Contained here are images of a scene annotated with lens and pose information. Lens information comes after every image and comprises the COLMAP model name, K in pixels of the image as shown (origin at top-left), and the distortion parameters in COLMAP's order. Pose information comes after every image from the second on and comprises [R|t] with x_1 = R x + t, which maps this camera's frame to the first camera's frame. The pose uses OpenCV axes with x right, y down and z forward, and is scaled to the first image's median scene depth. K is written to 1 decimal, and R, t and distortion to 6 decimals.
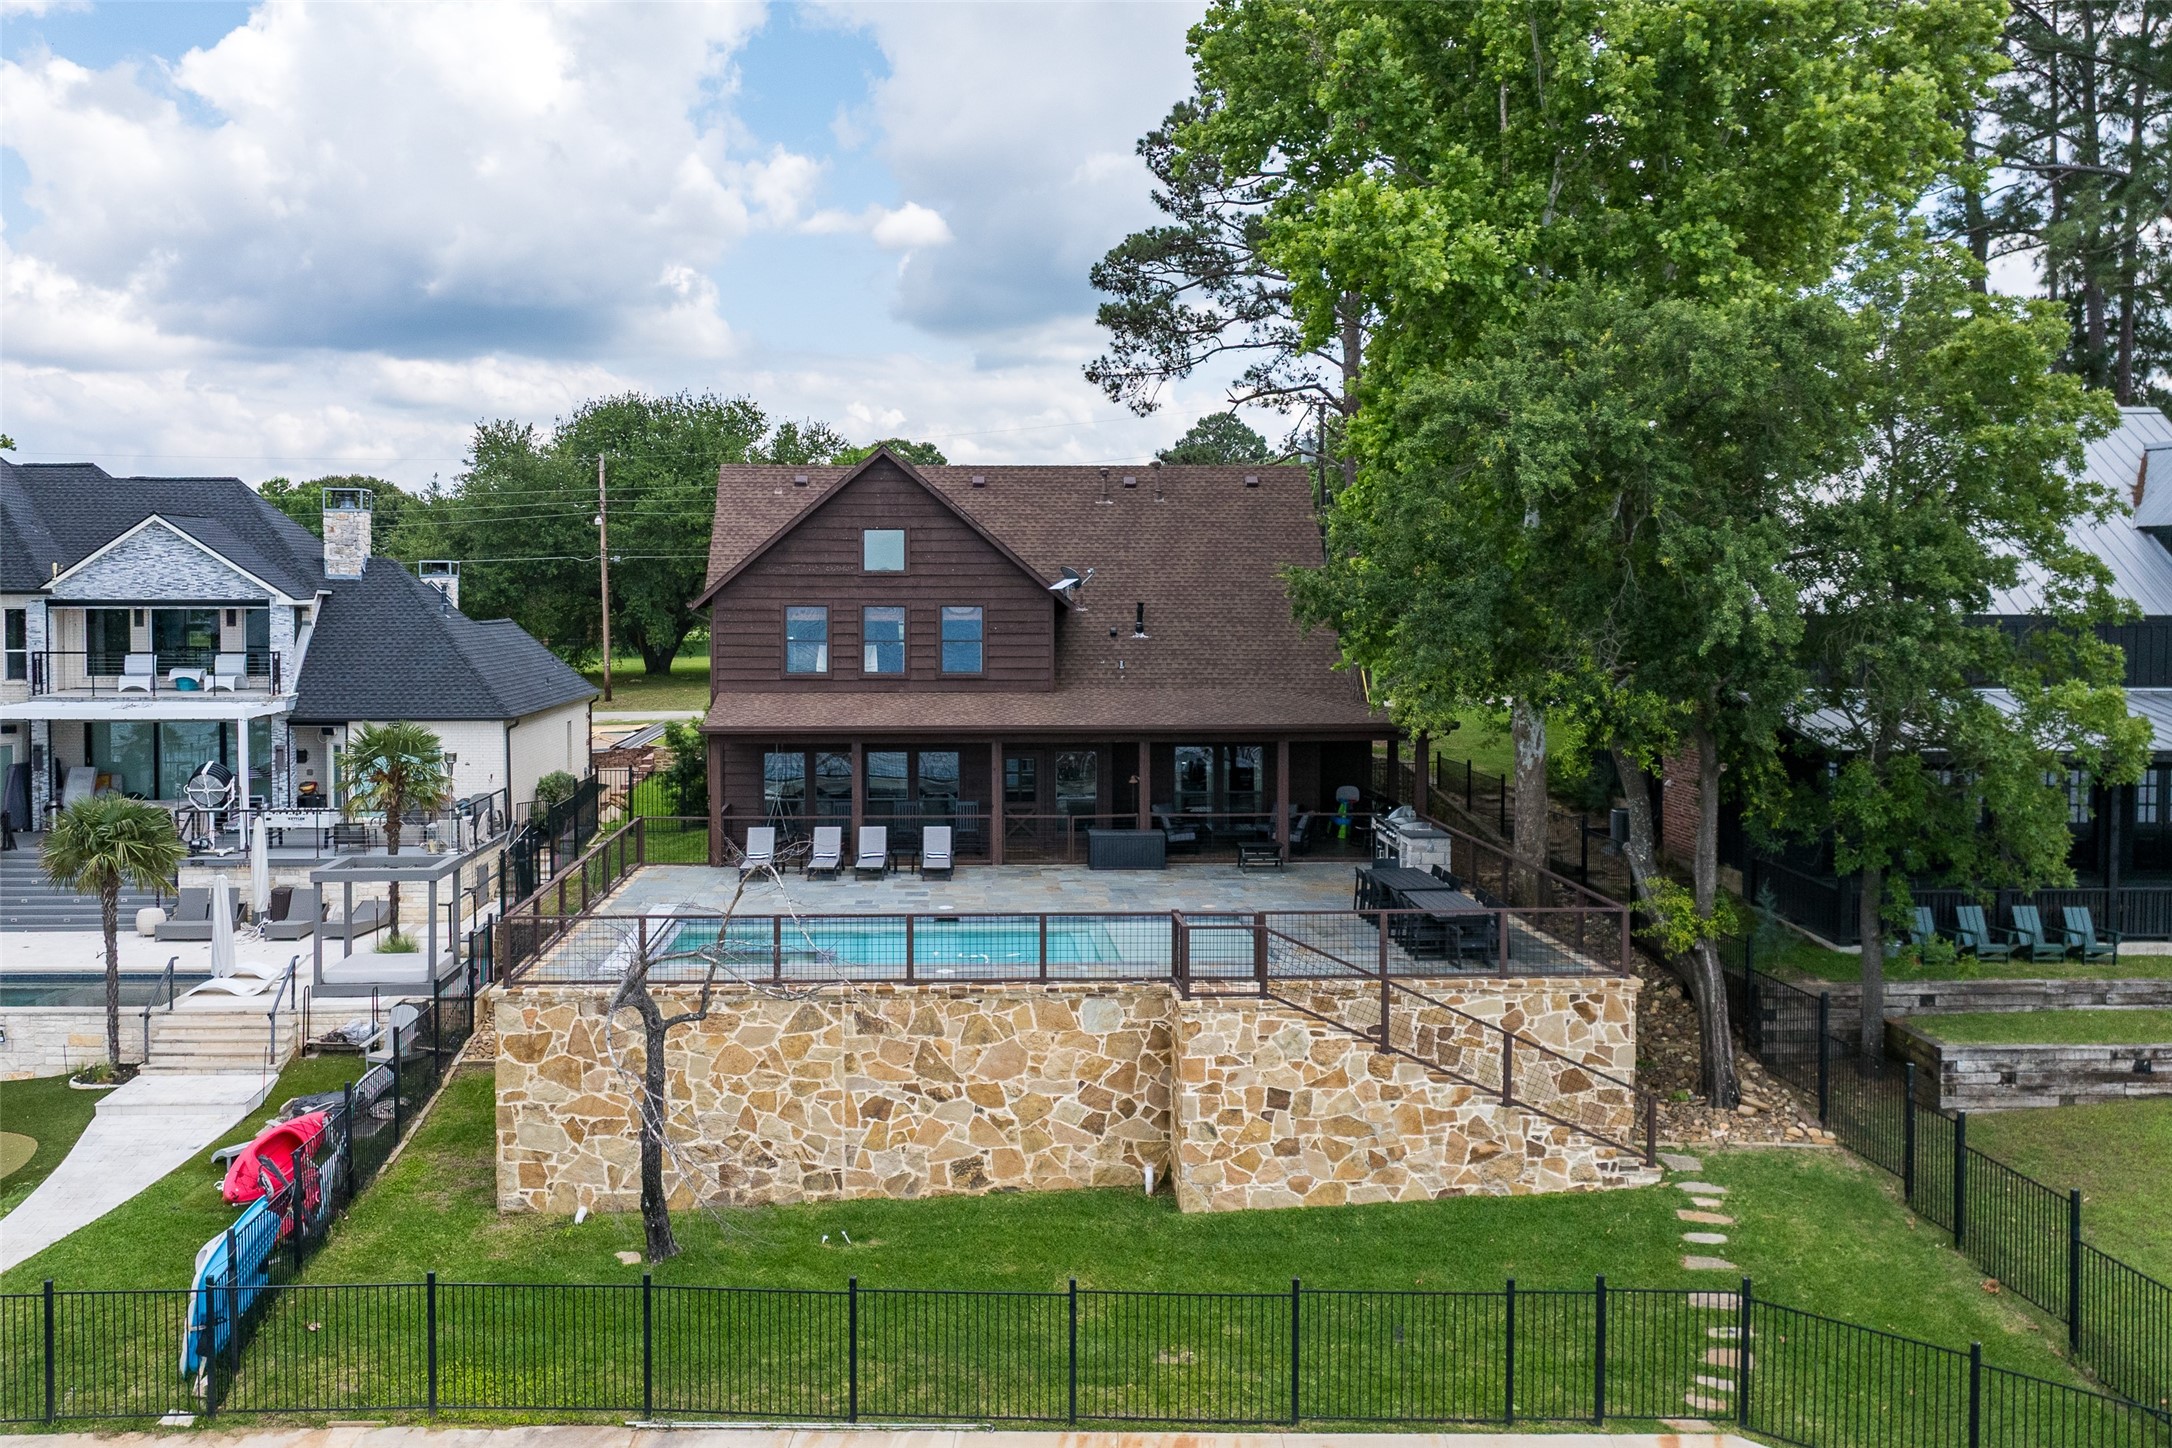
lens RADIAL K [[1884.9, 0, 1081.6], [0, 1884.9, 687.0], [0, 0, 1]] dist [-0.008030, 0.001183]
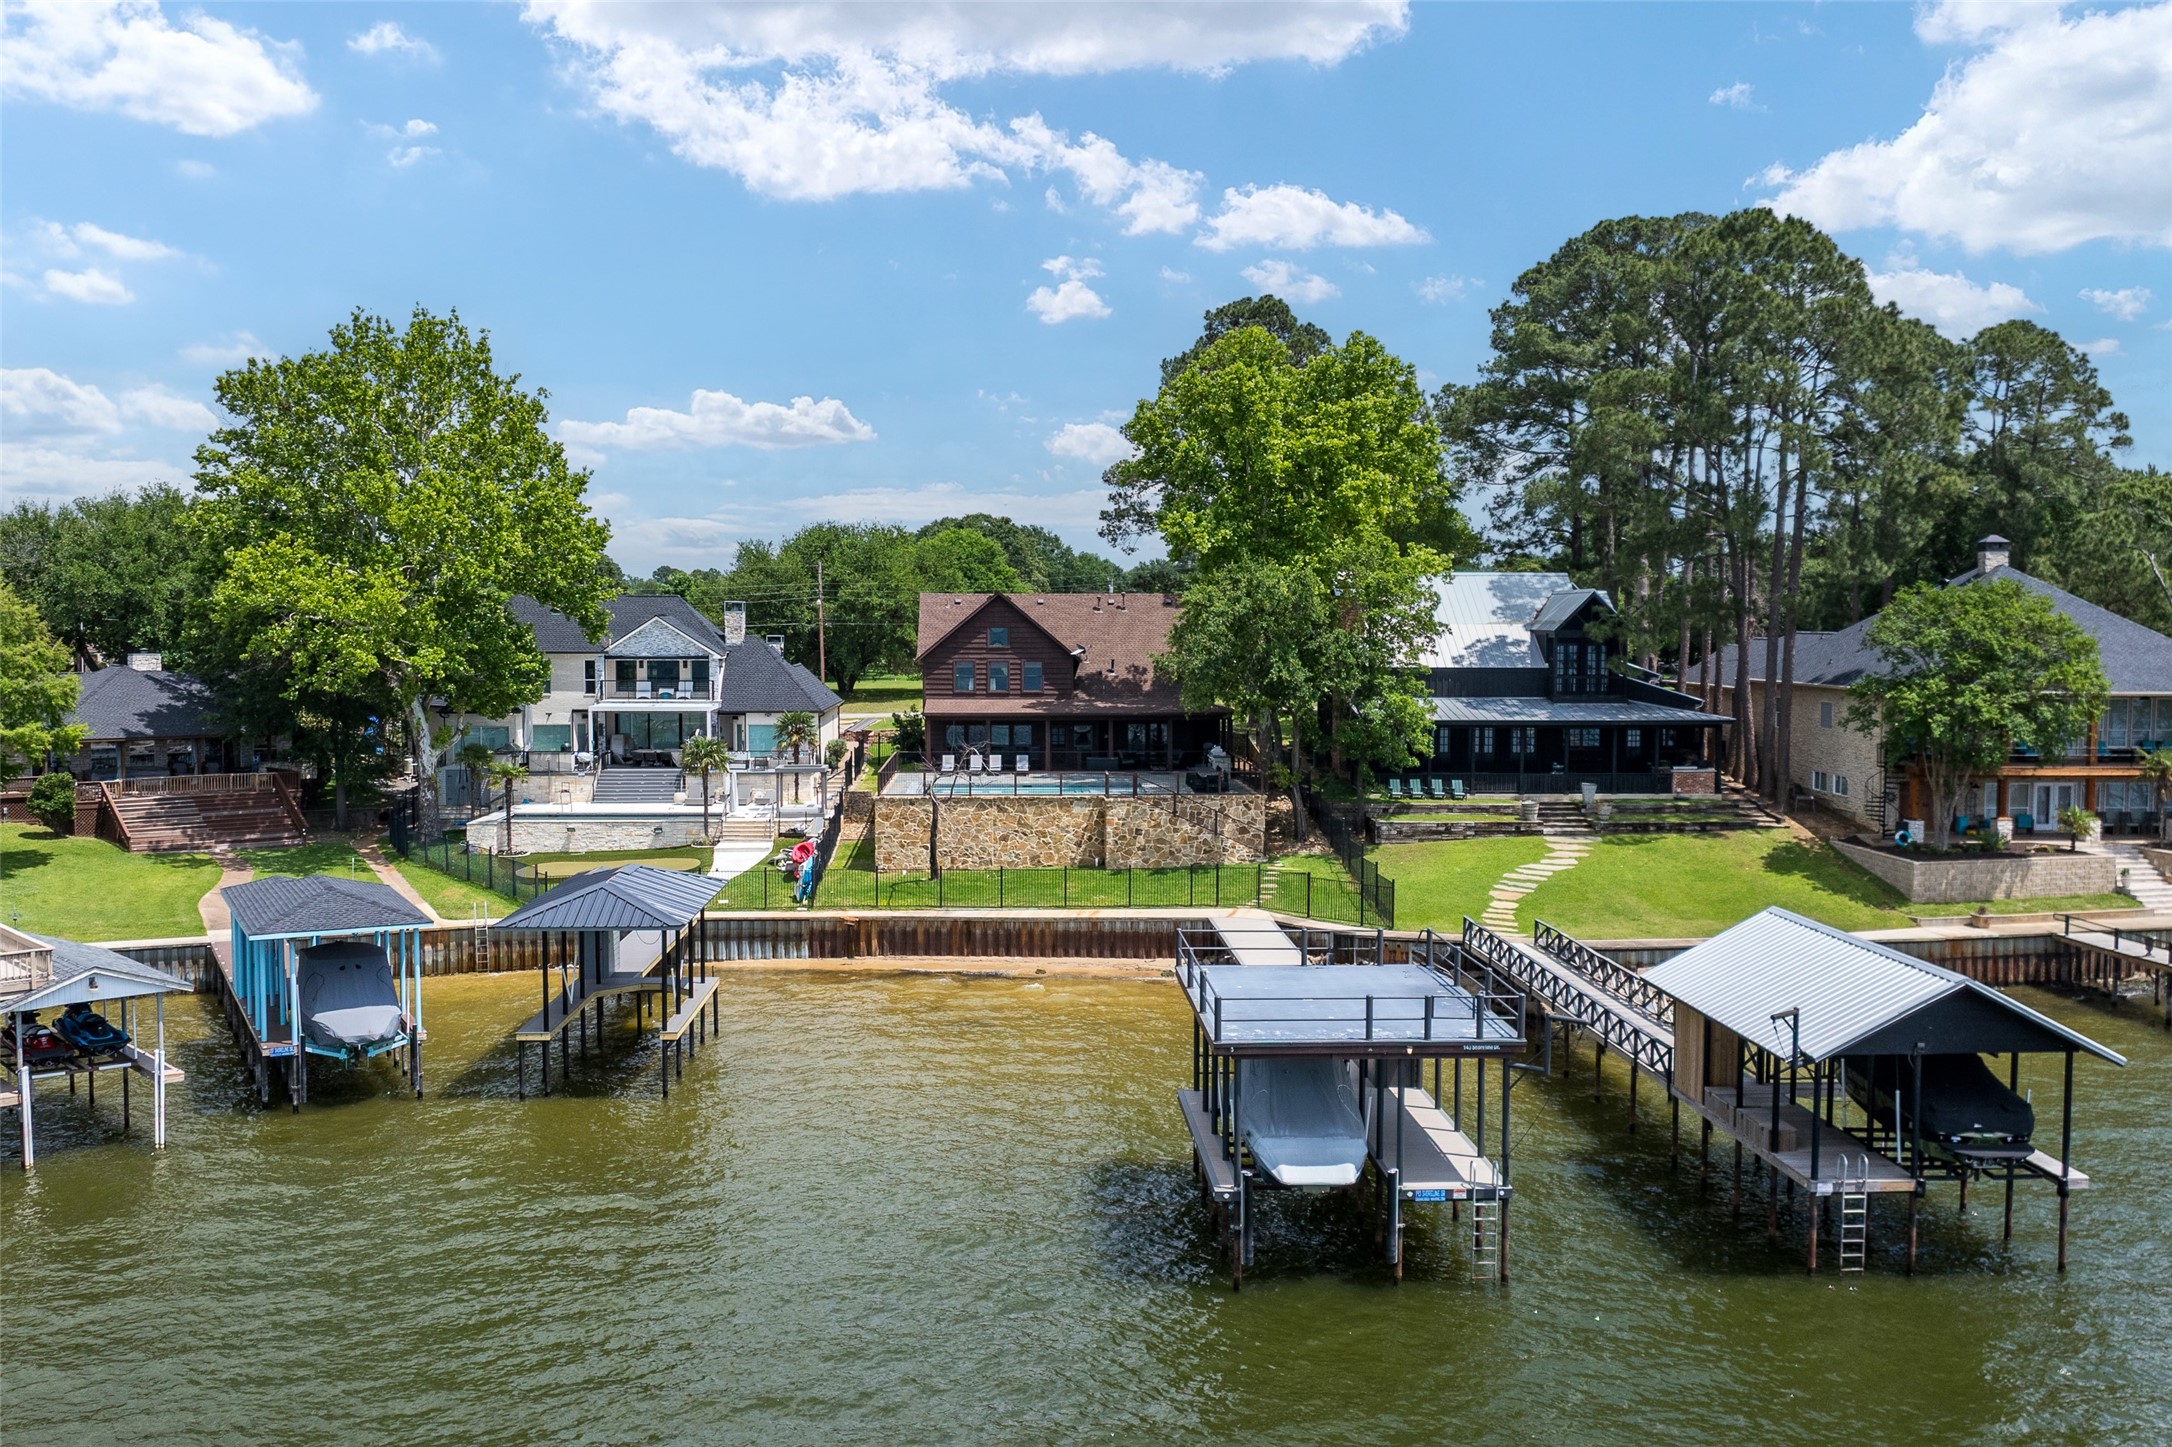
lens RADIAL K [[1749.7, 0, 1153.8], [0, 1749.7, 728.7], [0, 0, 1]] dist [-0.019802, -0.018166]
pose [[0.999975, 0.001561, 0.006897, 0.073812], [-0.001640, 0.999932, 0.011530, 0.015214], [-0.006879, -0.011541, 0.999910, -1.206238]]
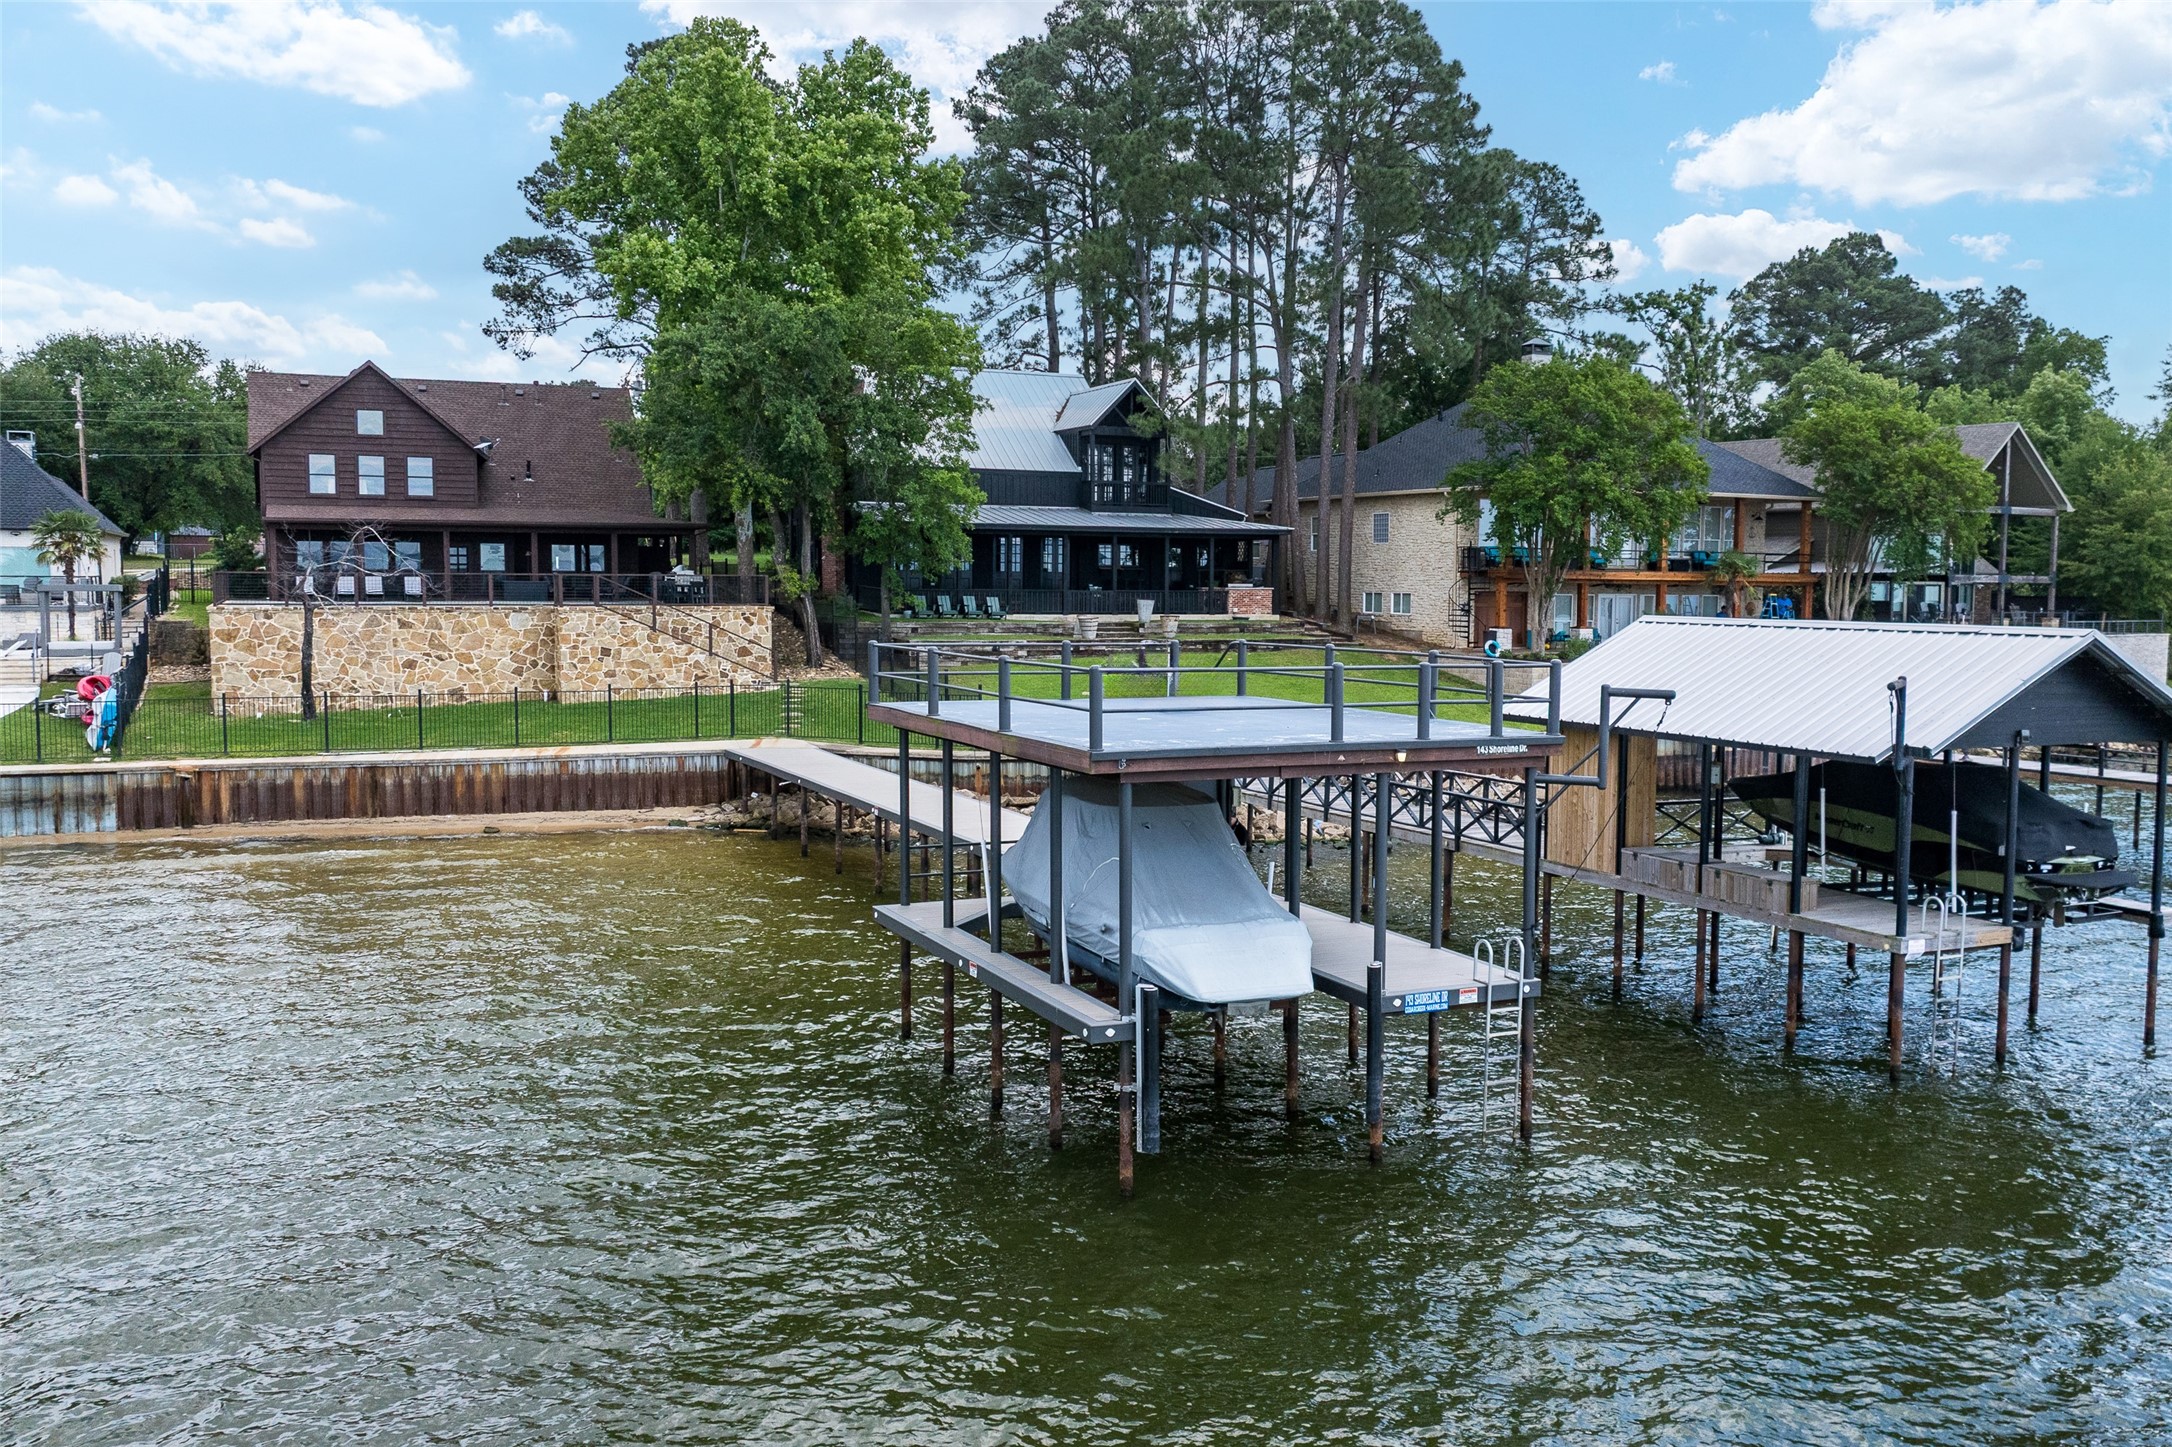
lens RADIAL K [[1749.7, 0, 1153.8], [0, 1749.7, 728.7], [0, 0, 1]] dist [-0.019802, -0.018166]
pose [[0.926577, -0.025823, 0.375216, -0.049255], [0.009723, 0.998951, 0.044737, 0.151270], [-0.375978, -0.037804, 0.925857, -0.790421]]
